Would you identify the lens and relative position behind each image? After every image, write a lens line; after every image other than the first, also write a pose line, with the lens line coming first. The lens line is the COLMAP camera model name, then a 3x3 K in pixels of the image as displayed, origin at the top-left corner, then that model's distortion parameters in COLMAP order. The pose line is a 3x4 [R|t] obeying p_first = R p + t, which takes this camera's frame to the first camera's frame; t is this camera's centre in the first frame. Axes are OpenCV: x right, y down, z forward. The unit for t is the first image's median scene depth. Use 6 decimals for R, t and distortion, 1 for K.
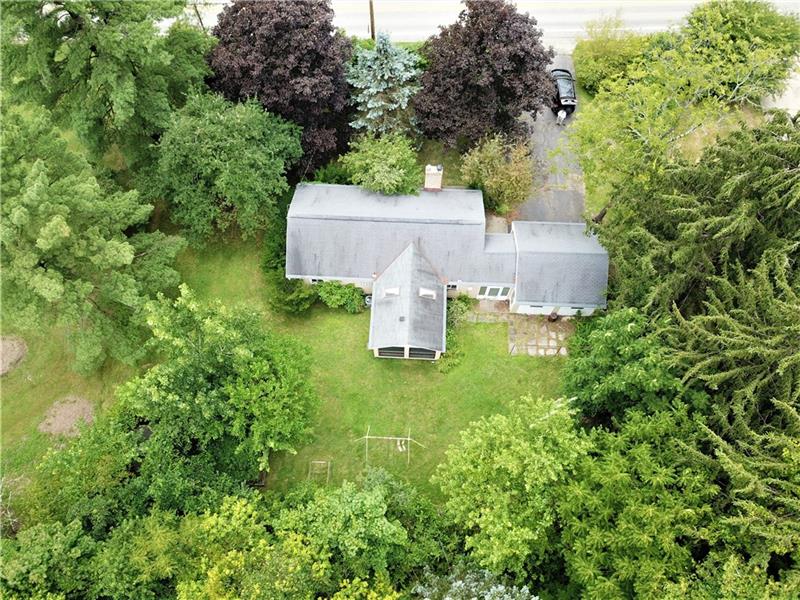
lens RADIAL K [[604.1, 0, 384.6], [0, 604.1, 296.9], [0, 0, 1]] dist [0.118679, -0.000950]
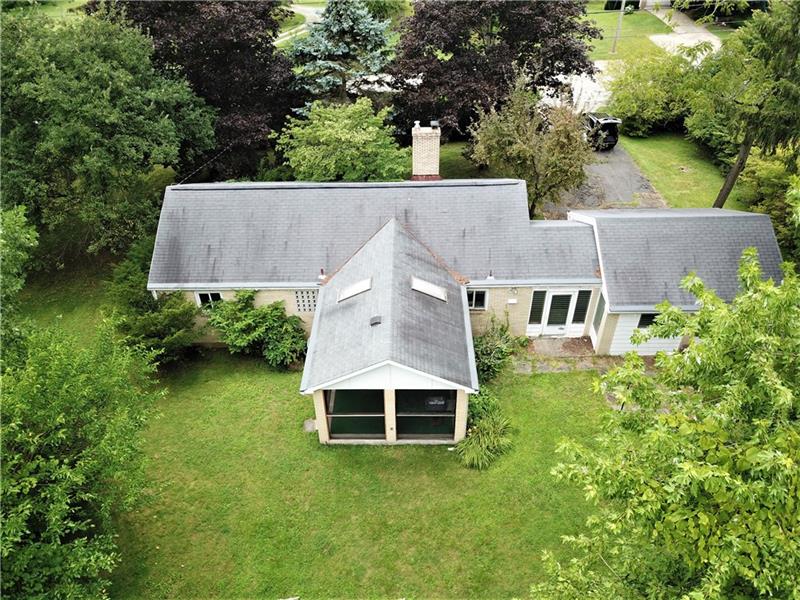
lens RADIAL K [[618.4, 0, 386.6], [0, 618.4, 288.5], [0, 0, 1]] dist [0.009290, -0.006147]
pose [[0.999452, -0.024579, 0.022176, 0.025477], [0.032231, 0.875373, -0.482372, 0.224961], [-0.007556, 0.482823, 0.875686, 0.549415]]
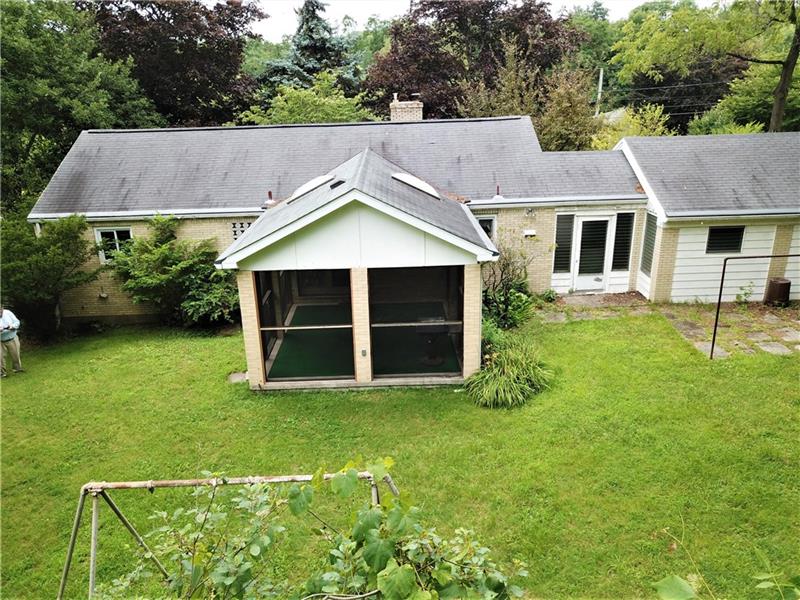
lens RADIAL K [[618.4, 0, 386.6], [0, 618.4, 288.5], [0, 0, 1]] dist [0.009290, -0.006147]
pose [[0.998045, -0.025434, 0.057084, 0.031594], [0.059612, 0.661625, -0.747462, 0.290839], [-0.018757, 0.749404, 0.661848, 0.783931]]
